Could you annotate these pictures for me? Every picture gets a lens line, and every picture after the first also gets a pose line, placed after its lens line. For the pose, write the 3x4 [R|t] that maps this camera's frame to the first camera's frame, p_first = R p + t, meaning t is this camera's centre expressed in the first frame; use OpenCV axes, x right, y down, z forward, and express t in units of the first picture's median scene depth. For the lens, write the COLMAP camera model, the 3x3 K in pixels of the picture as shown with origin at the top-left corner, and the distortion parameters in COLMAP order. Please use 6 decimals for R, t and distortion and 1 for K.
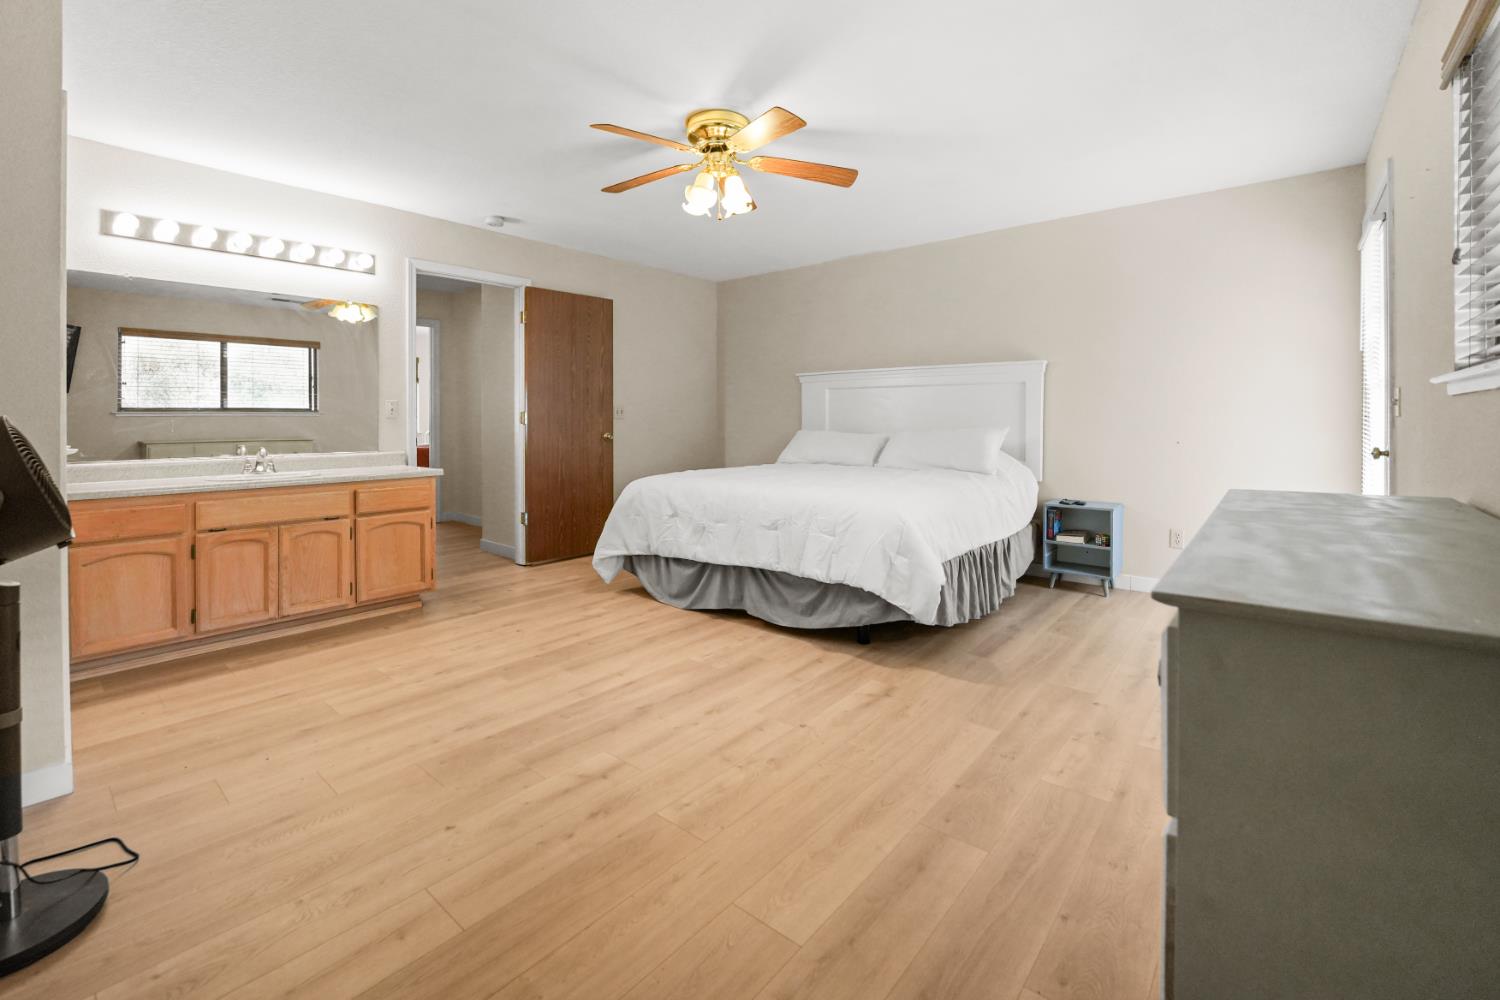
lens RADIAL K [[629.6, 0, 751.3], [0, 629.6, 483.8], [0, 0, 1]] dist [-0.016913, 0.000125]
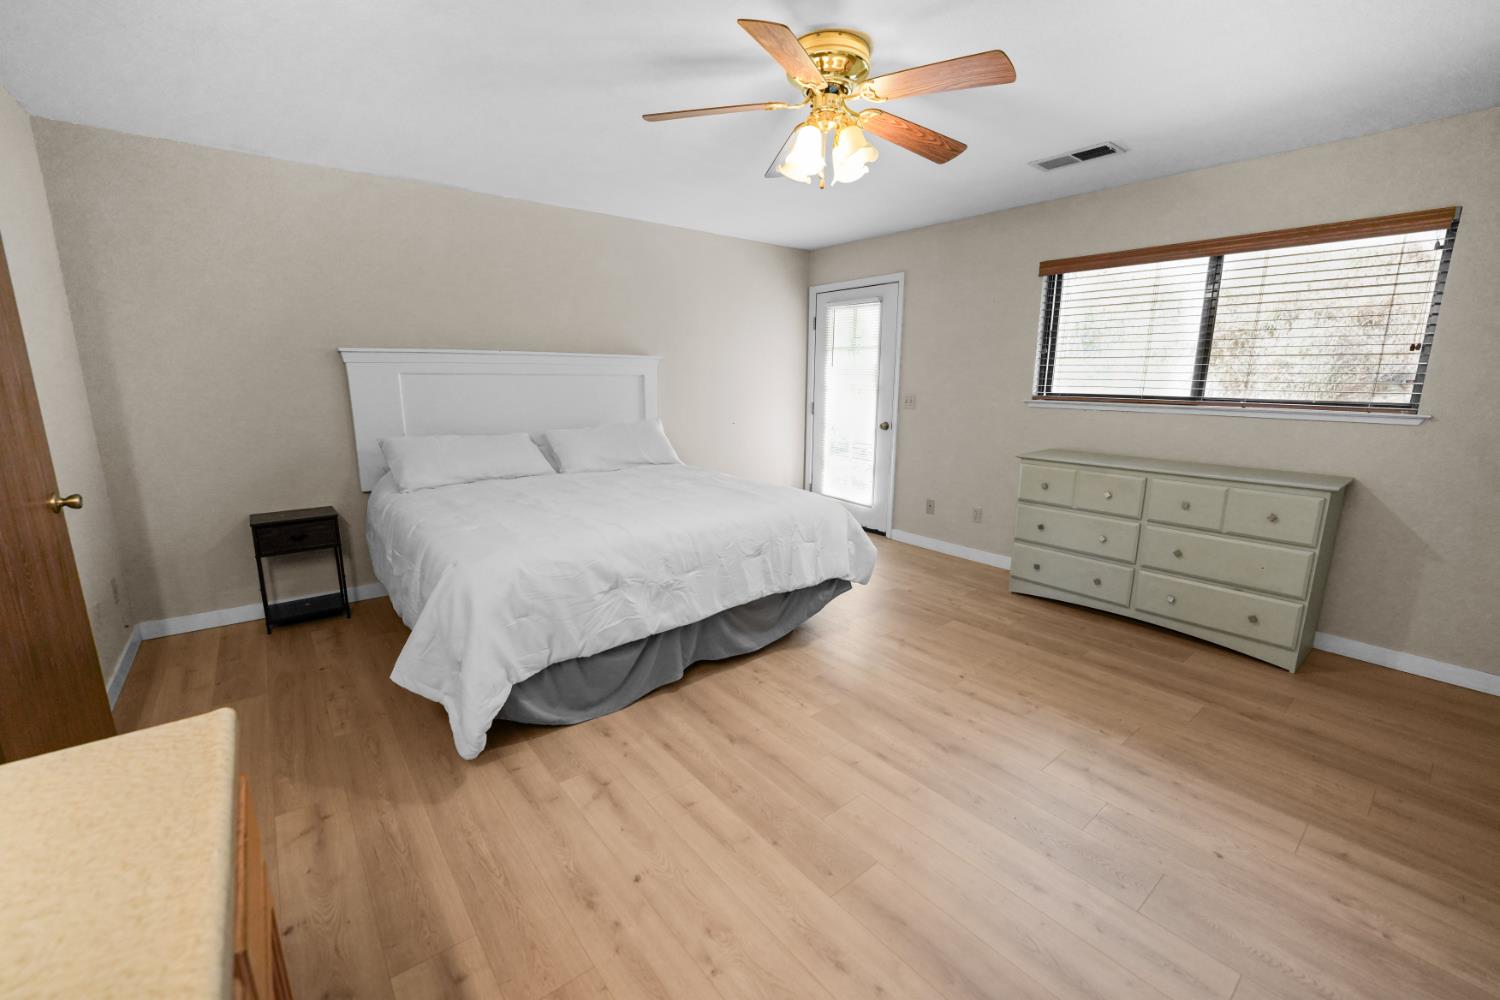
lens RADIAL K [[623.5, 0, 750.0], [0, 623.5, 500.0], [0, 0, 1]] dist [-0.001108, -0.000193]
pose [[0.190743, -0.195289, 0.962018, -0.915224], [0.096249, 0.979010, 0.179654, -0.188862], [-0.976910, 0.058325, 0.205536, 0.904319]]
